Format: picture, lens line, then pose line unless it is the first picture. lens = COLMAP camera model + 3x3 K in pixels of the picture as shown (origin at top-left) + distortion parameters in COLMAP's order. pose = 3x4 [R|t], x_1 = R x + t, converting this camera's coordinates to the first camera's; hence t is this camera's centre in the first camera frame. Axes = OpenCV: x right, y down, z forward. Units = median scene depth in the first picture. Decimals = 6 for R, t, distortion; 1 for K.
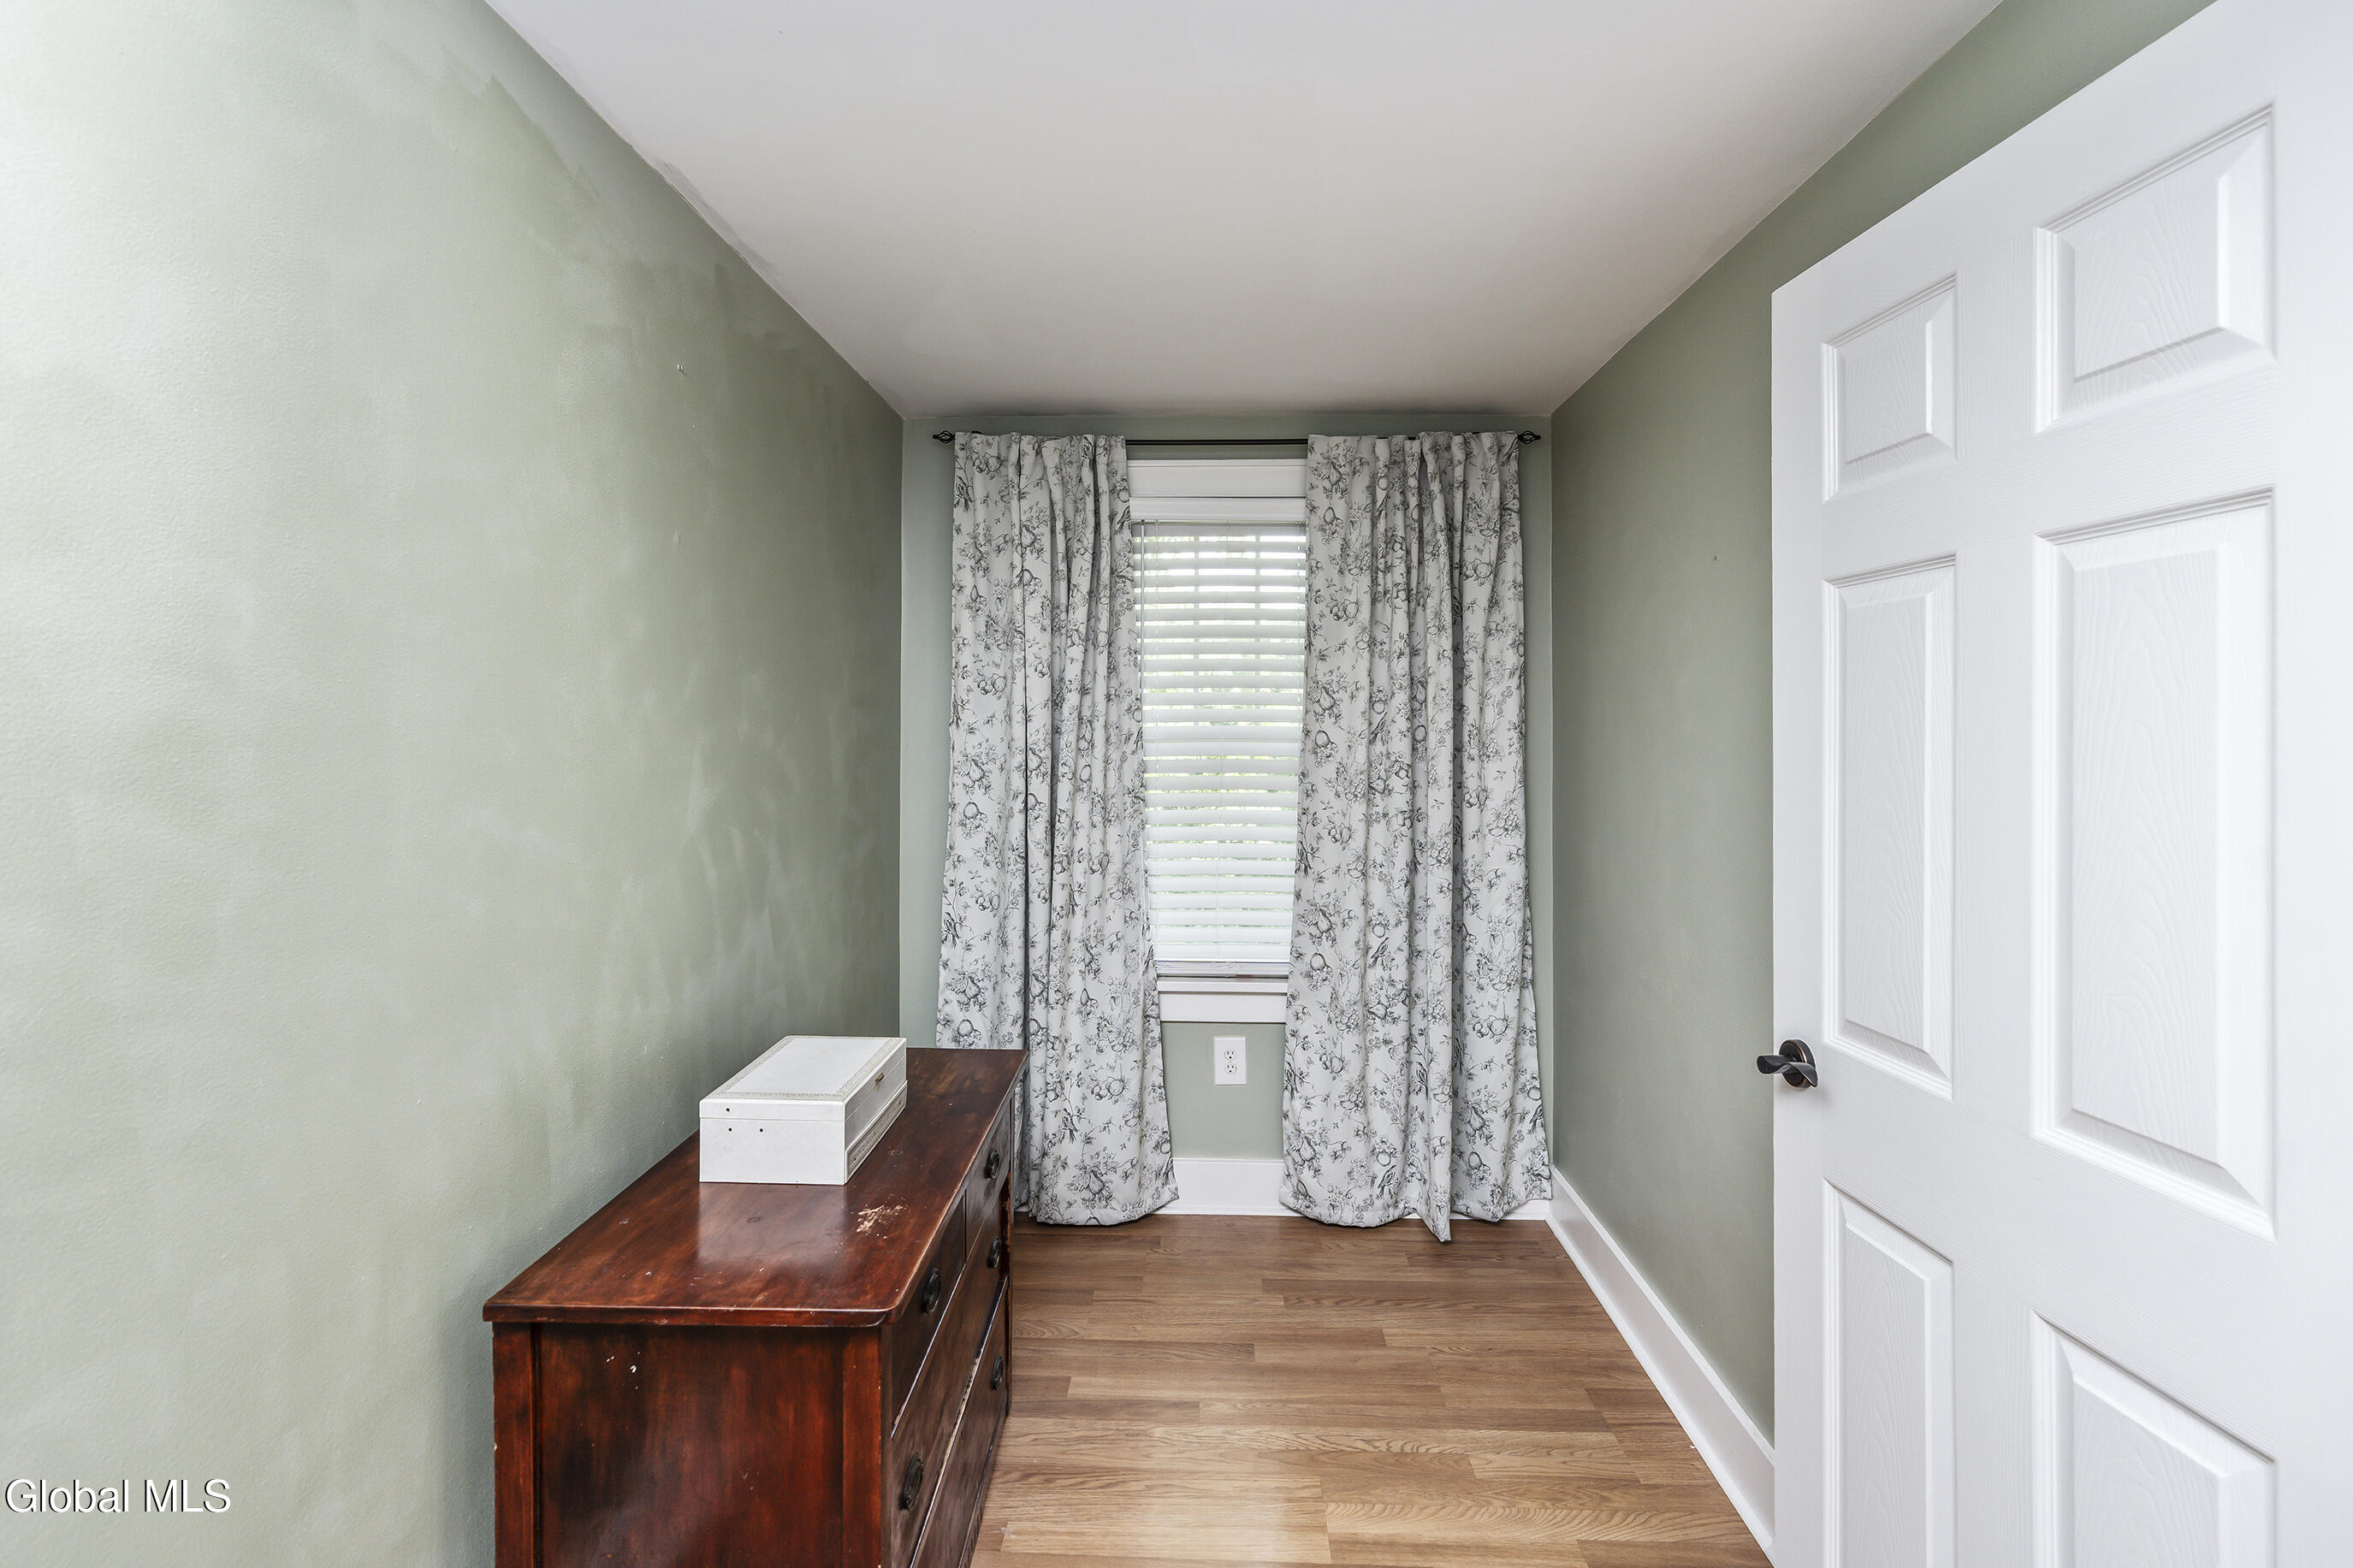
lens RADIAL K [[1080.6, 0, 1163.3], [0, 1080.6, 733.2], [0, 0, 1]] dist [0.001428, -0.000056]
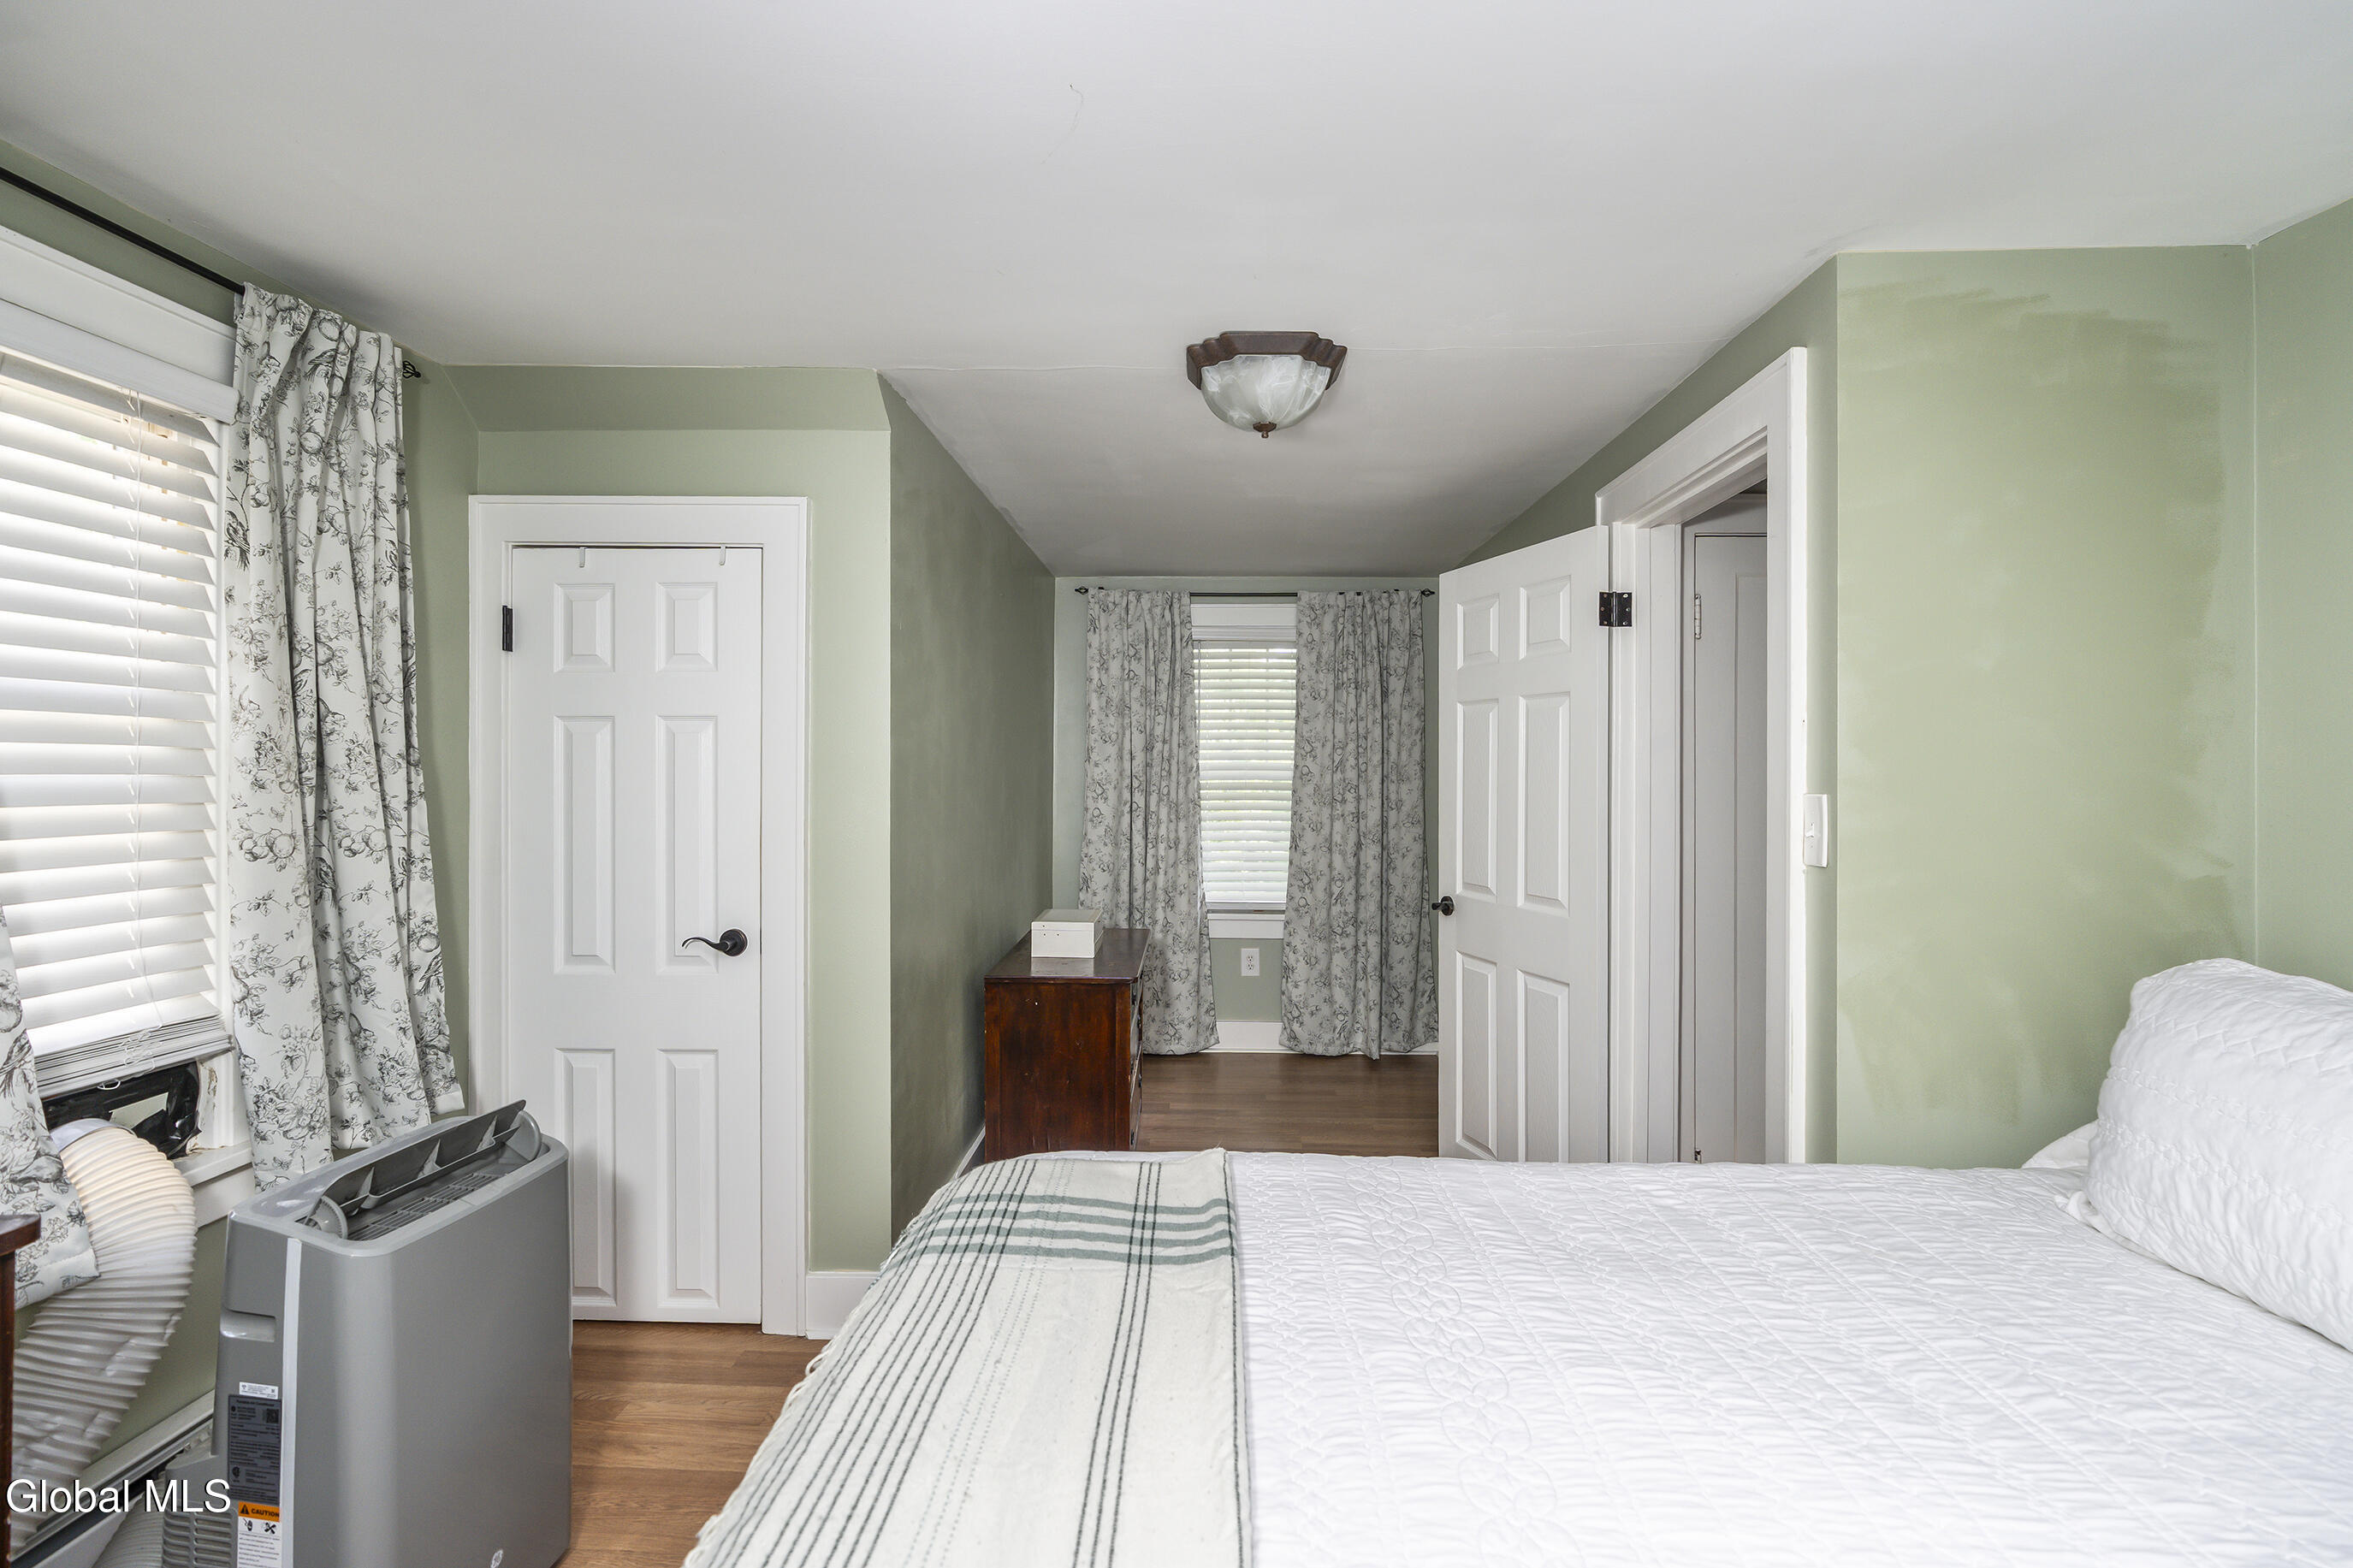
lens RADIAL K [[1080.6, 0, 1179.7], [0, 1080.6, 781.9], [0, 0, 1]] dist [0.001428, -0.000056]
pose [[0.999881, 0.001981, 0.015305, -0.076244], [-0.002125, 0.999954, 0.009388, 0.008122], [-0.015286, -0.009419, 0.999839, -0.695101]]
